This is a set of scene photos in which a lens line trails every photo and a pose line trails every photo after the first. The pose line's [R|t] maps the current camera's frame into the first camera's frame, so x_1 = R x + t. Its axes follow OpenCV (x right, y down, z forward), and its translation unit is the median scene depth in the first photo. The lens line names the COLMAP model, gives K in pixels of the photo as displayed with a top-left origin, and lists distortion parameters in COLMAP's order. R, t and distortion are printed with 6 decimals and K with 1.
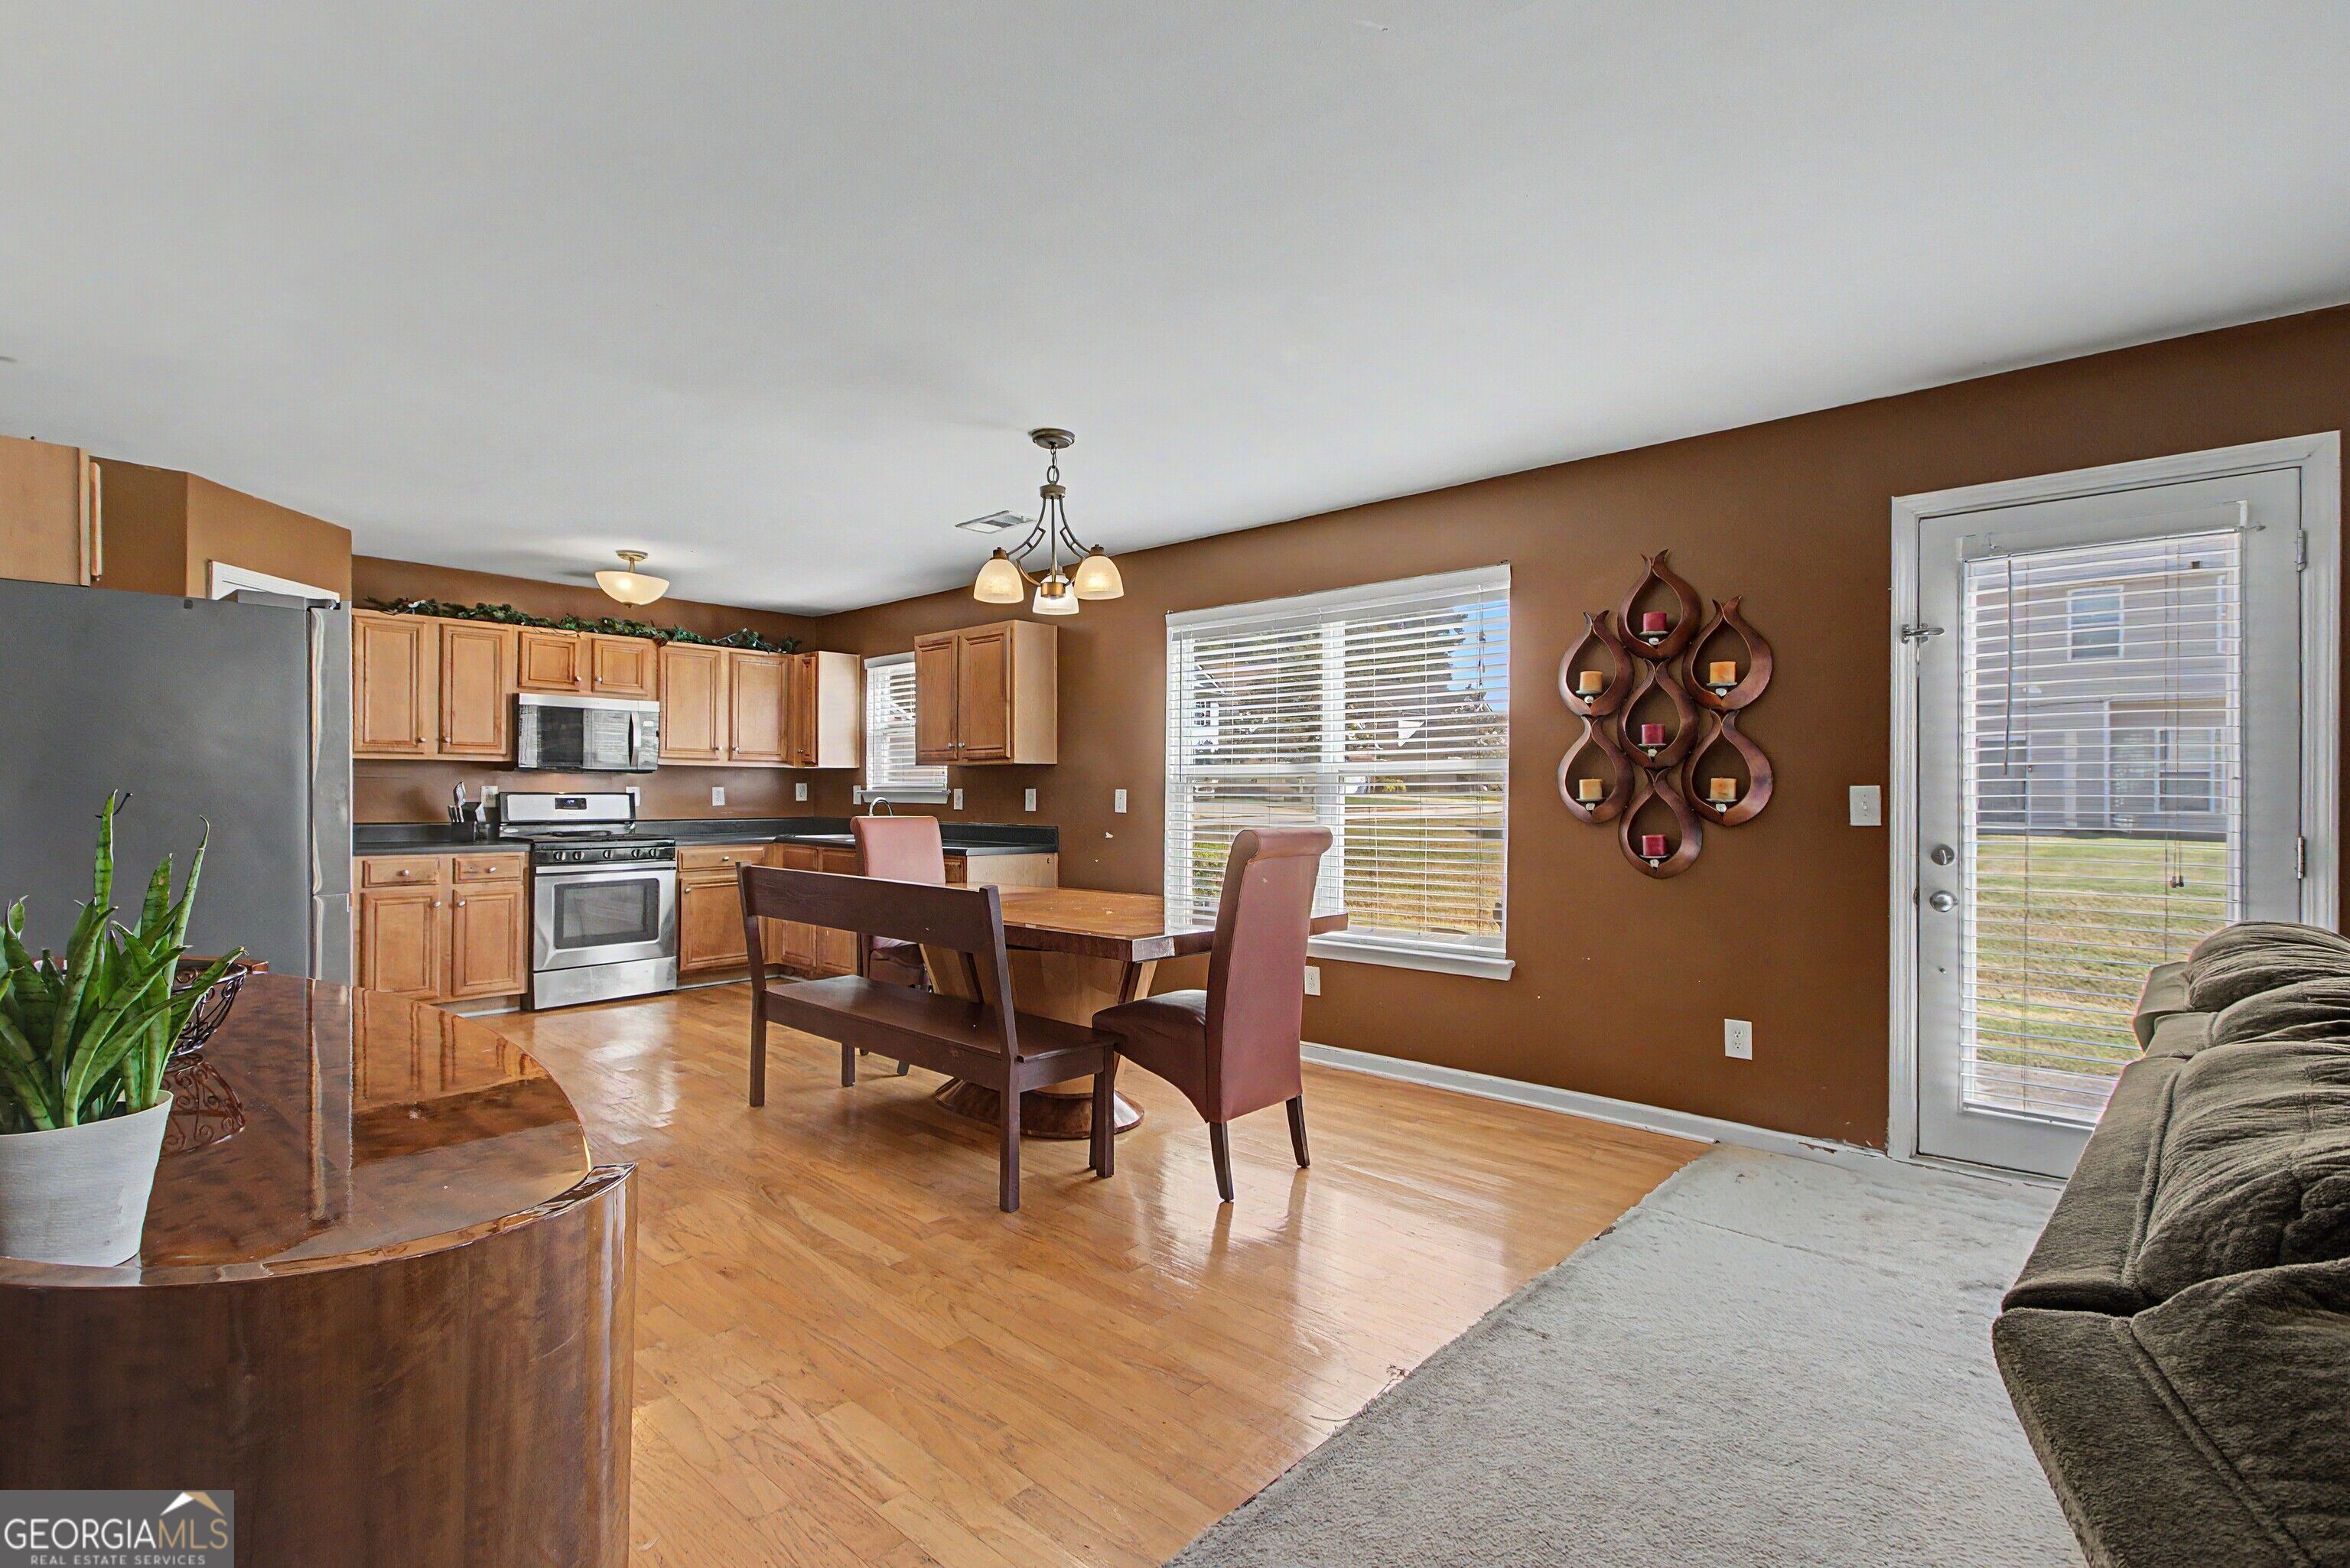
lens RADIAL K [[1115.9, 0, 1145.2], [0, 1115.9, 788.8], [0, 0, 1]] dist [0.019971, -0.004799]
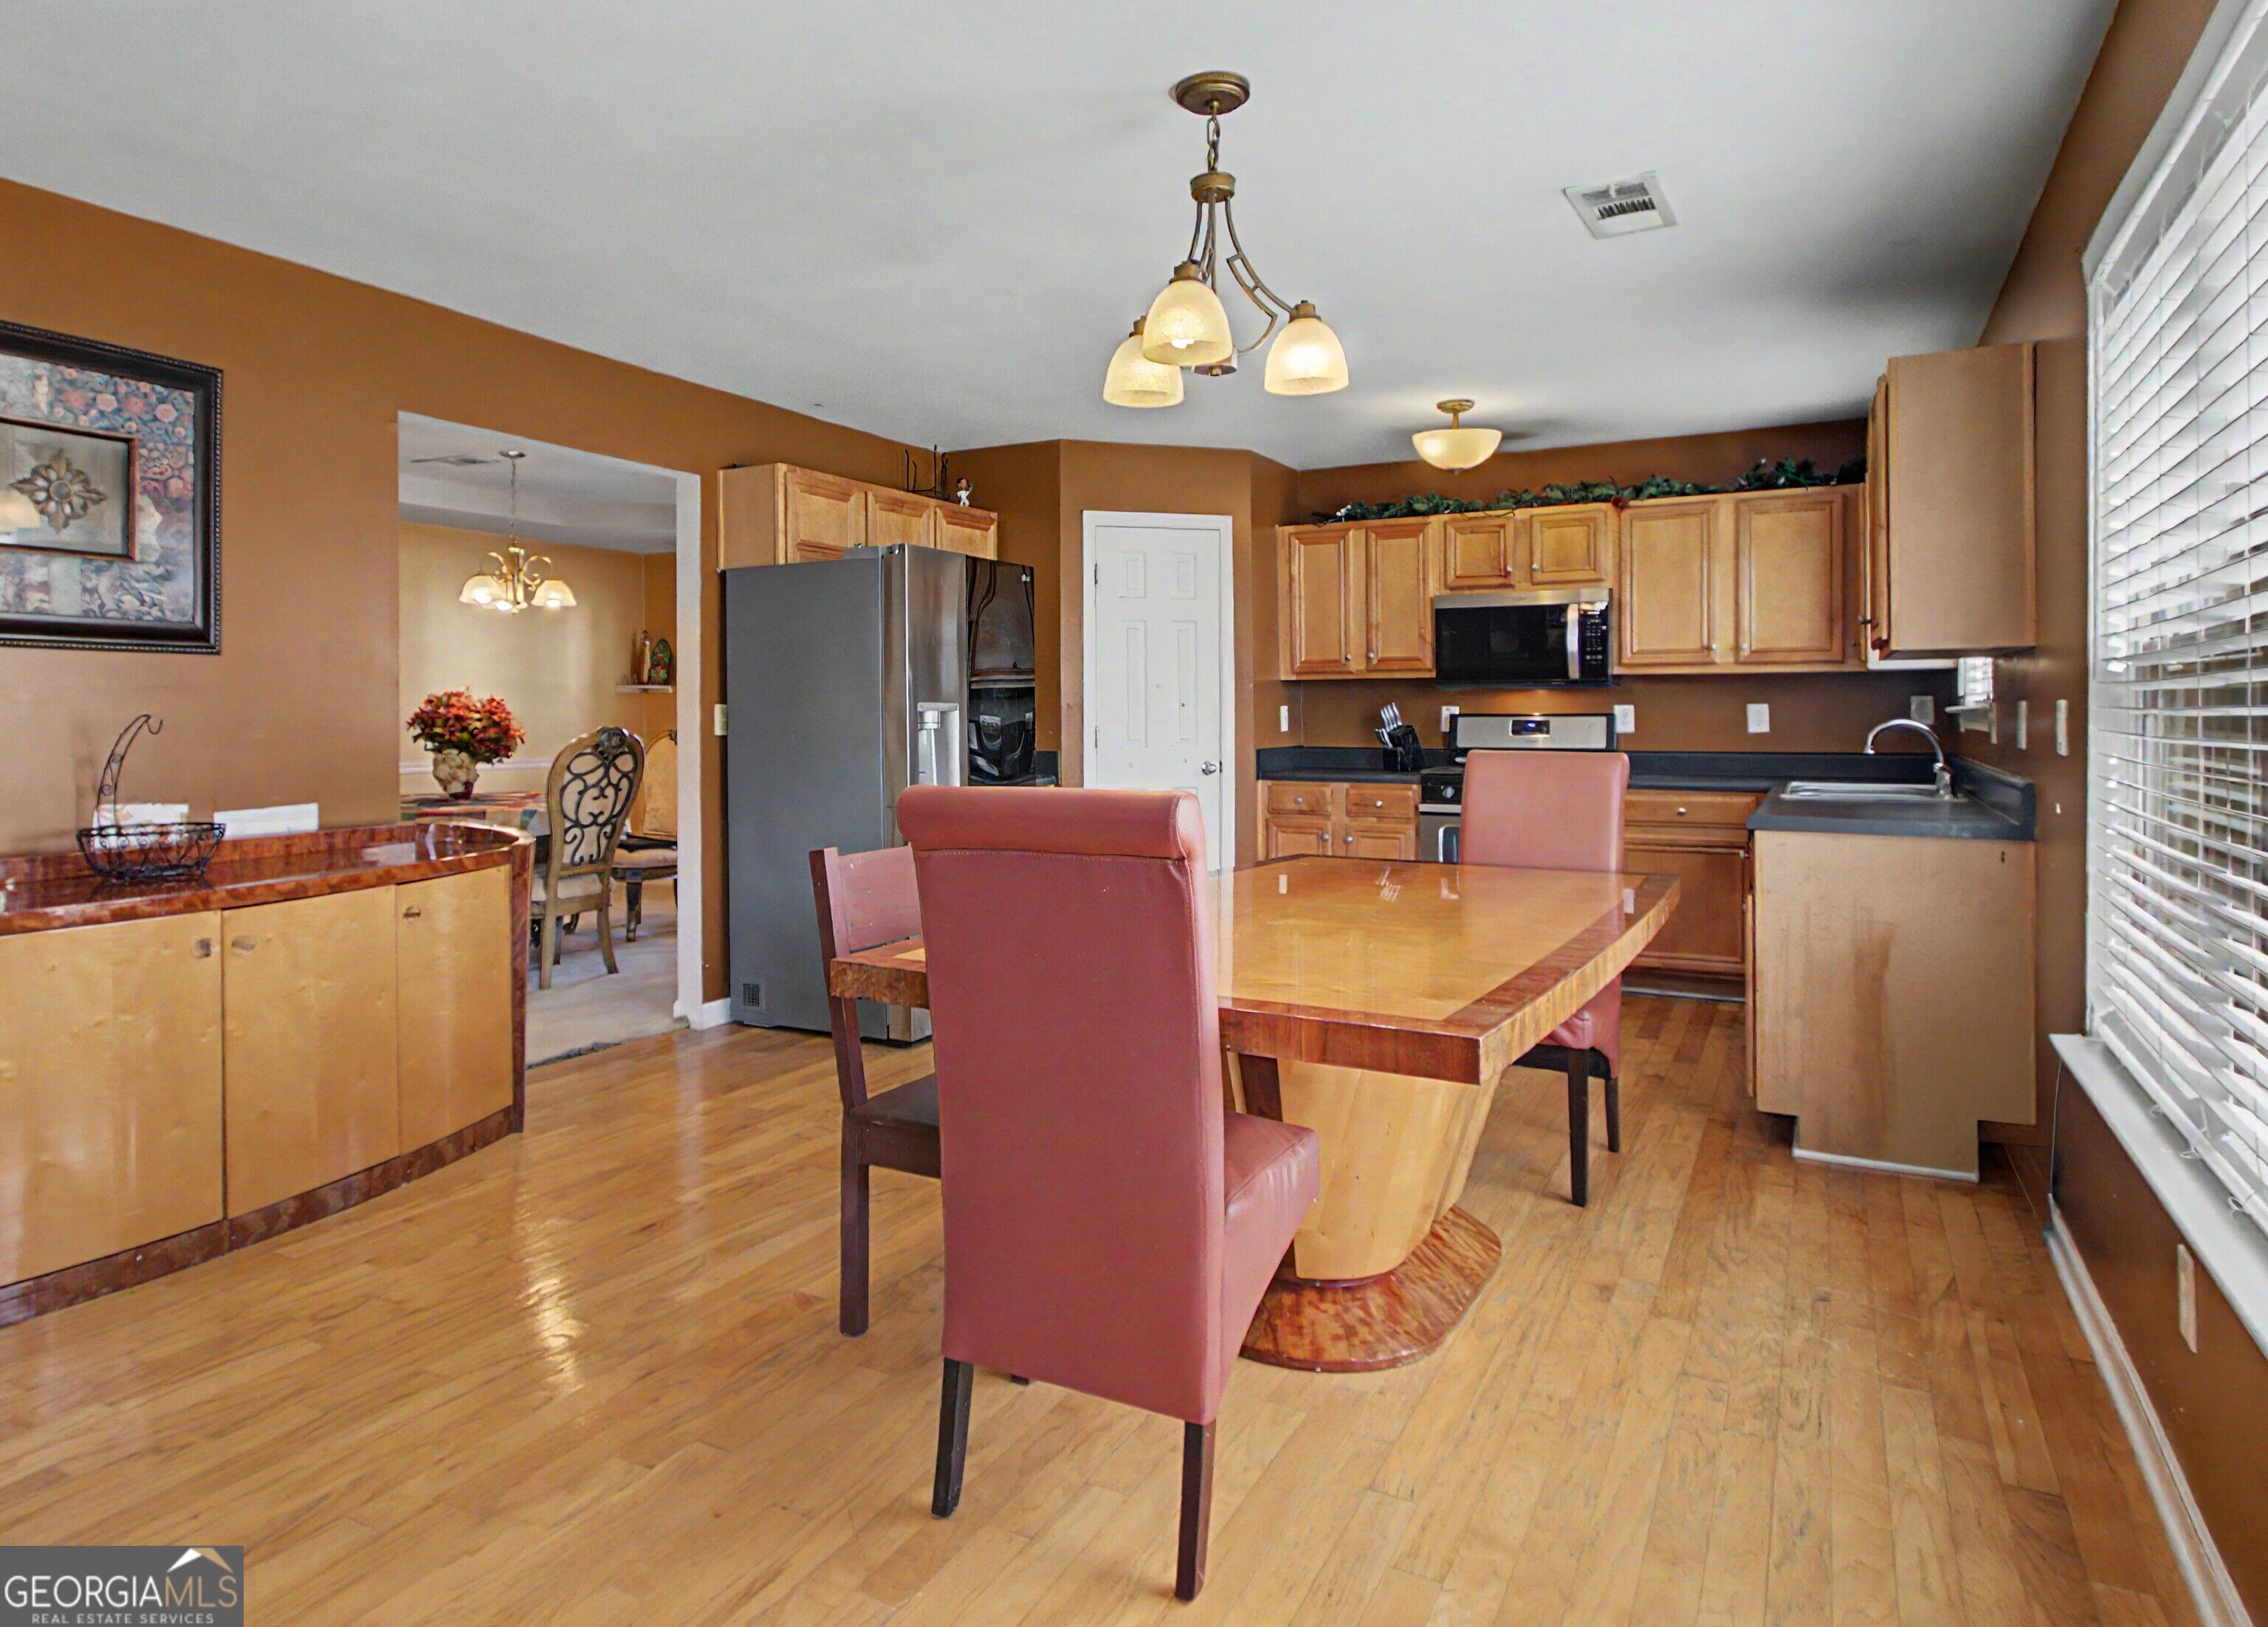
lens RADIAL K [[1330.0, 0, 1028.5], [0, 1330.0, 724.7], [0, 0, 1]] dist [0.016918, -0.004647]
pose [[0.226356, 0.003479, -0.974039, 0.357791], [0.008022, 0.999953, 0.005436, 0.003654], [0.974012, -0.009044, 0.226317, 0.482087]]
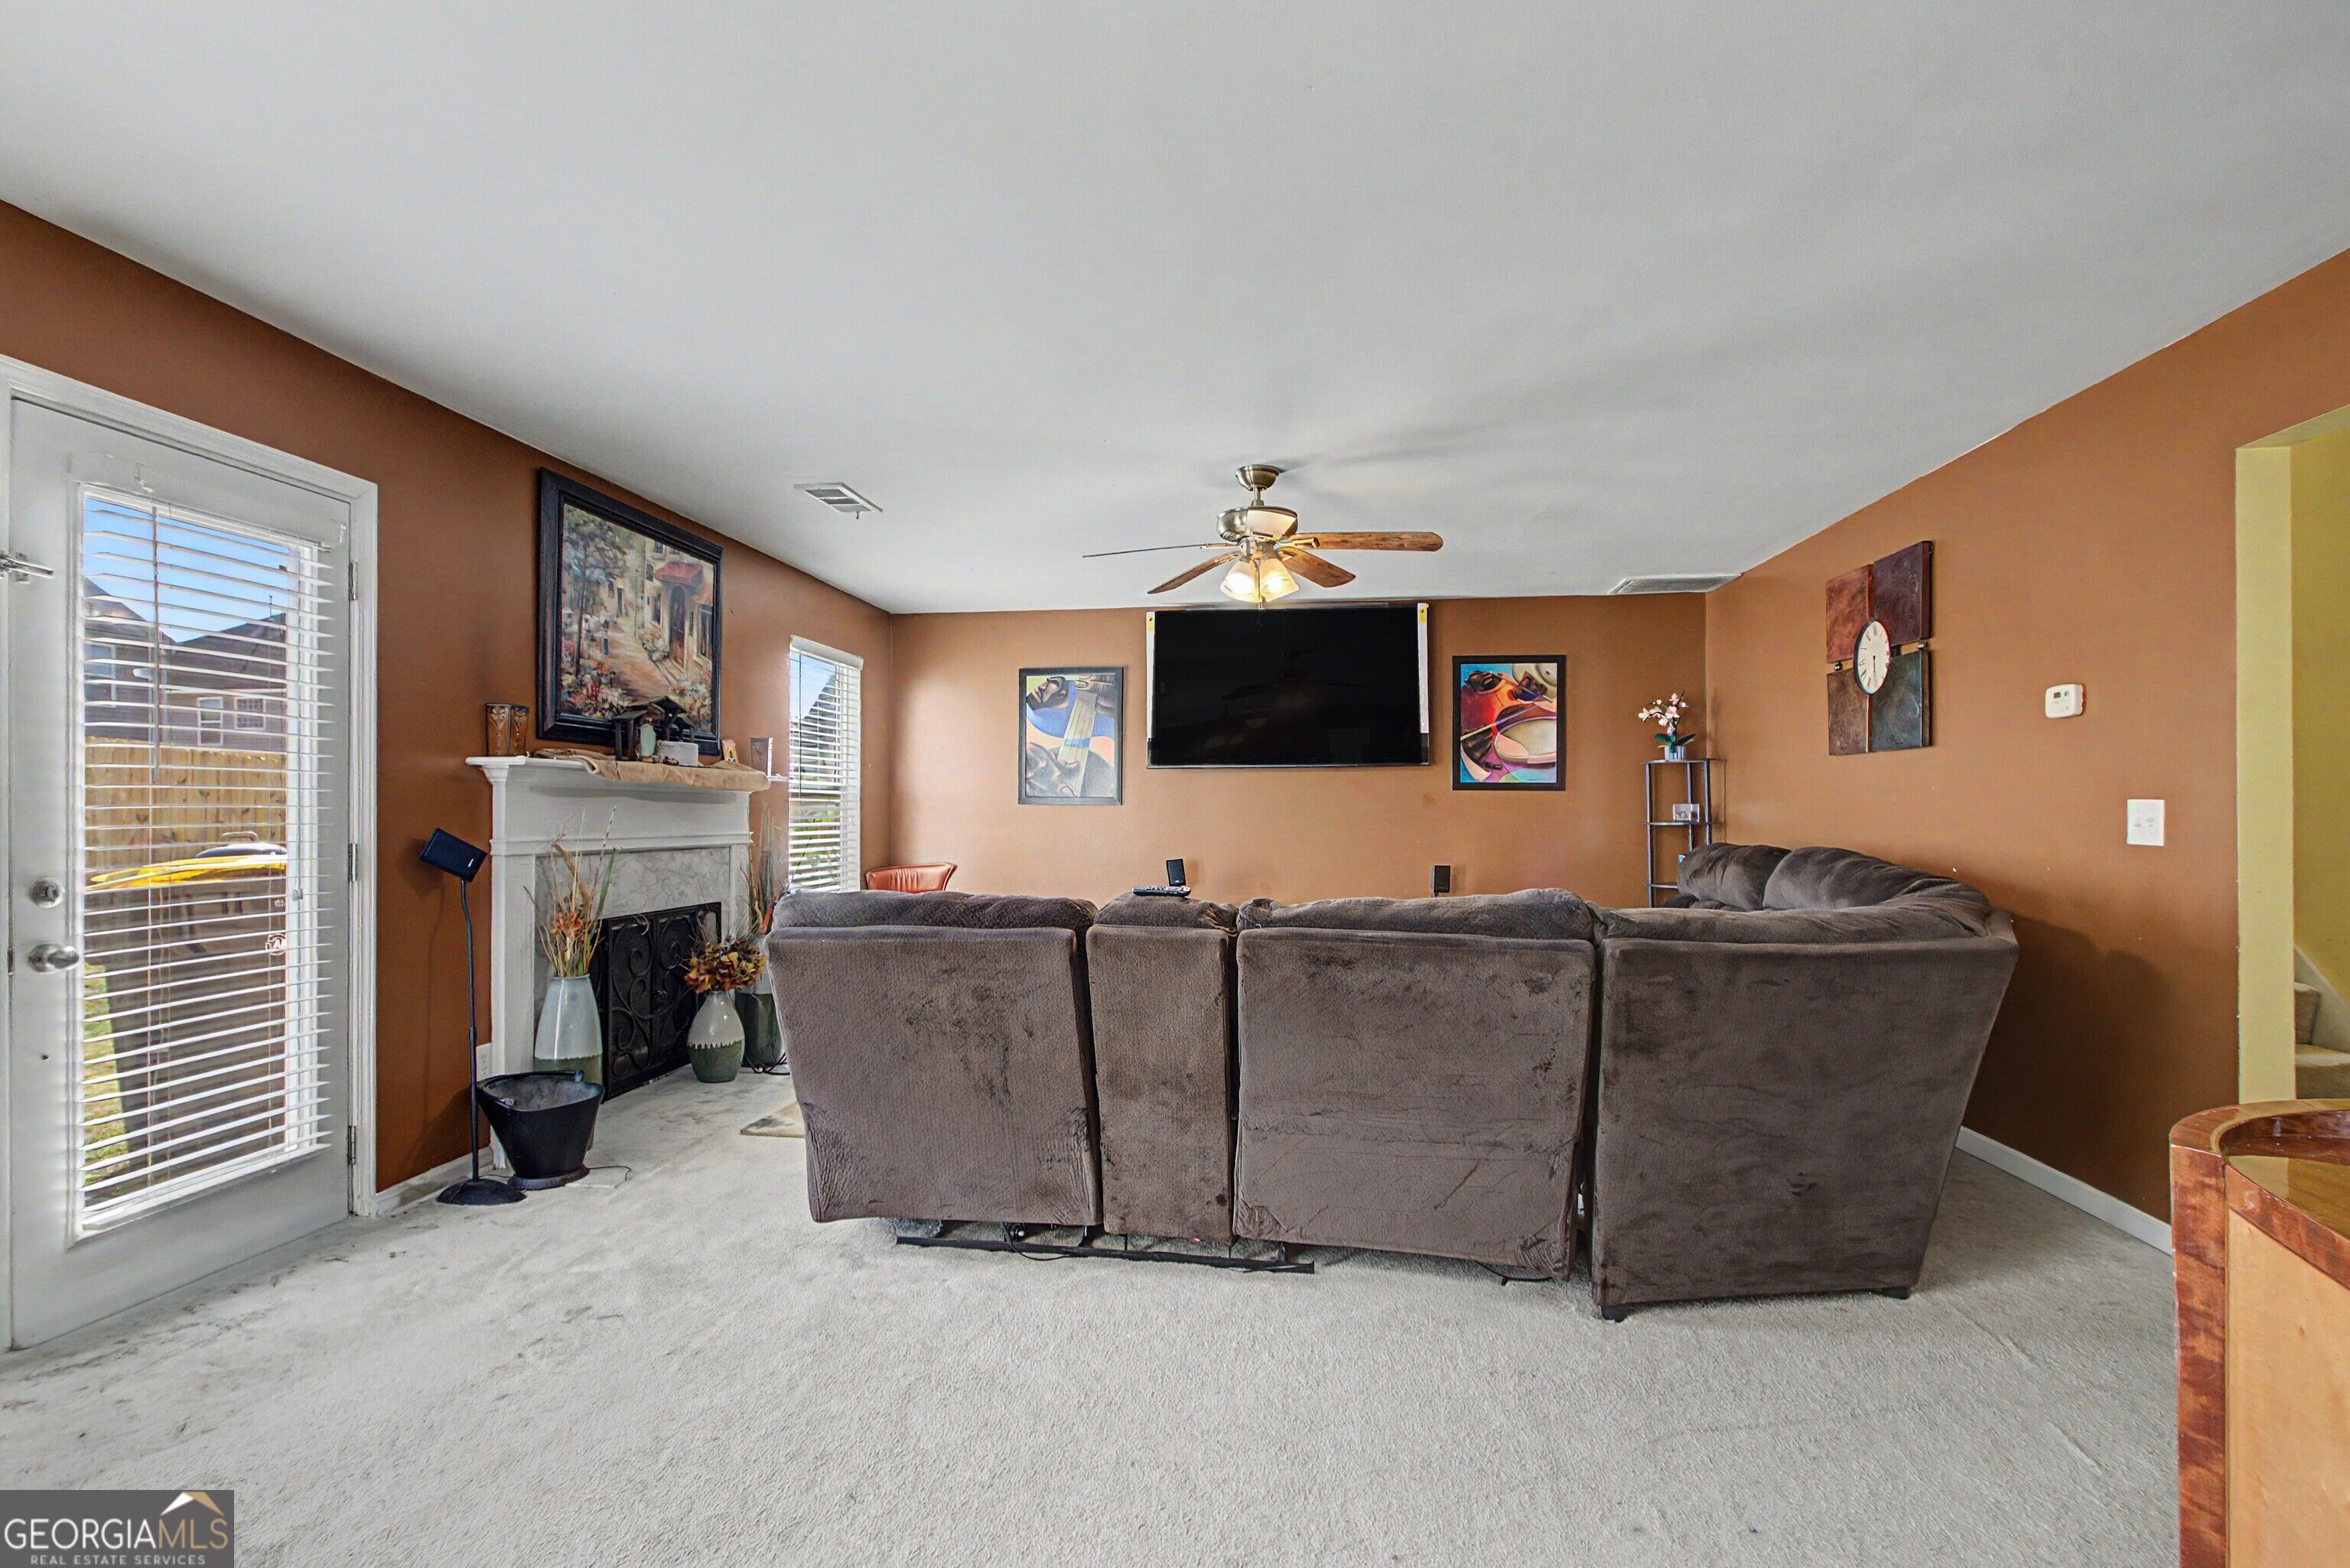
lens RADIAL K [[1115.9, 0, 1147.9], [0, 1115.9, 789.0], [0, 0, 1]] dist [0.019971, -0.004799]
pose [[-0.584624, 0.006575, 0.811278, -0.149444], [-0.007234, 0.999885, -0.013316, 0.000217], [-0.811272, -0.013654, -0.584509, 0.472536]]
